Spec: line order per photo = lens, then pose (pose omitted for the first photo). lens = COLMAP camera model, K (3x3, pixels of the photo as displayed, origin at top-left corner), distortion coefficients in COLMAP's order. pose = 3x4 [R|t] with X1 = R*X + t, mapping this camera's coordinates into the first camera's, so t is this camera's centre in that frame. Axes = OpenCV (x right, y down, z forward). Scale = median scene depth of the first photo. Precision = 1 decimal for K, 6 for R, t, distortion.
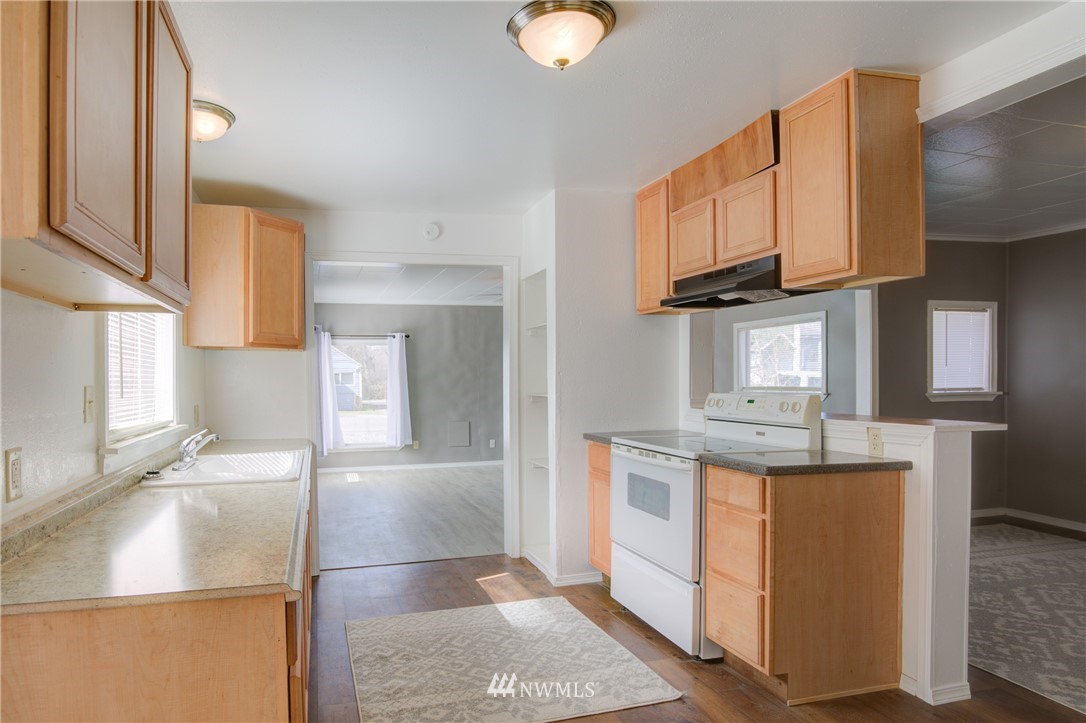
lens RADIAL K [[635.3, 0, 457.4], [0, 635.3, 395.5], [0, 0, 1]] dist [-0.039988, 0.008443]
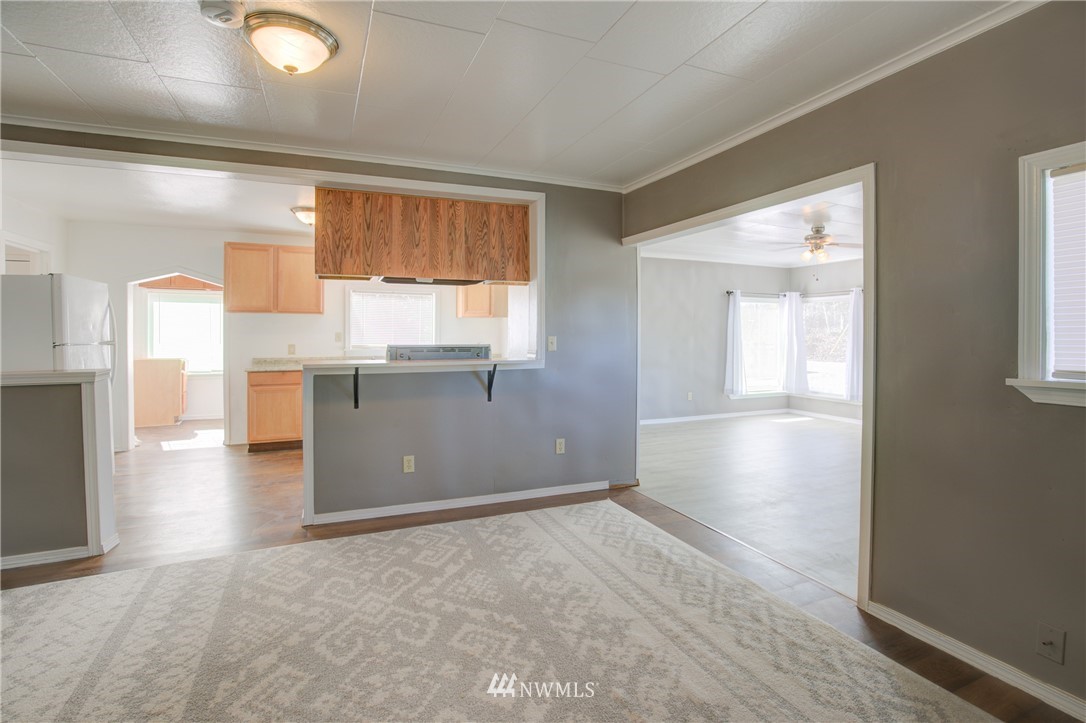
lens RADIAL K [[517.6, 0, 543.3], [0, 517.6, 318.7], [0, 0, 1]] dist [-0.026079, 0.004066]
pose [[0.179139, -0.014497, -0.983717, 1.410924], [-0.029268, 0.999370, -0.020058, -0.035441], [0.983388, 0.032384, 0.178602, 0.840575]]
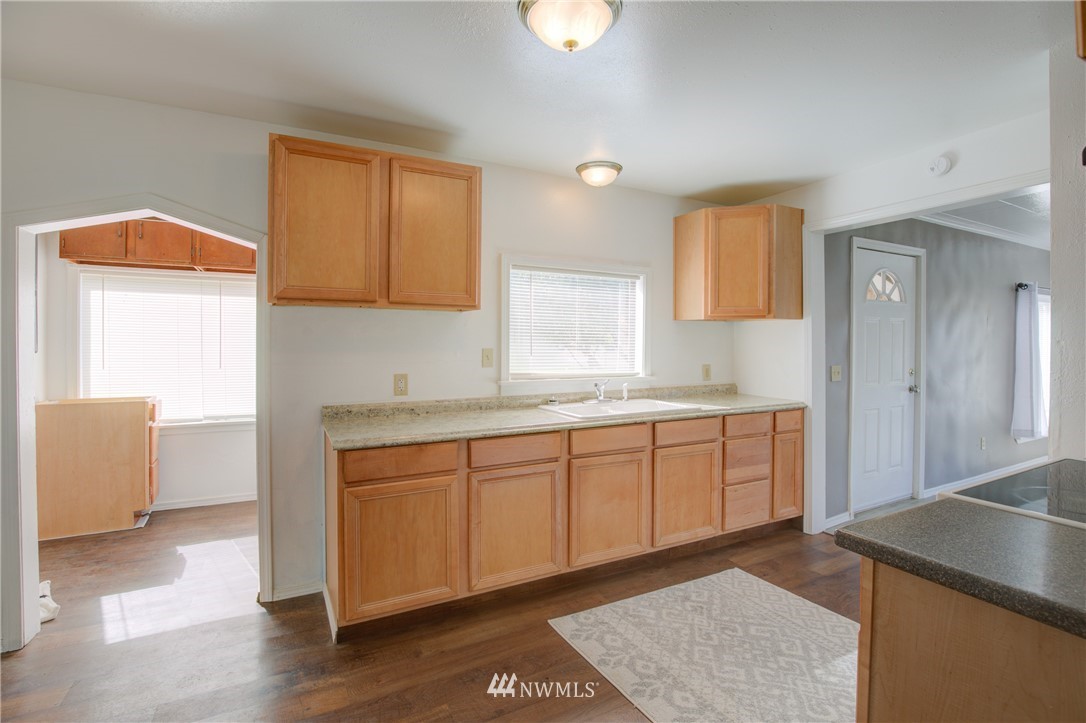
lens RADIAL K [[517.6, 0, 561.8], [0, 517.6, 328.5], [0, 0, 1]] dist [-0.026079, 0.004066]
pose [[0.264835, -0.015989, -0.964161, 0.516183], [-0.028822, 0.999285, -0.024488, -0.020745], [0.963863, 0.034274, 0.264185, 0.395702]]
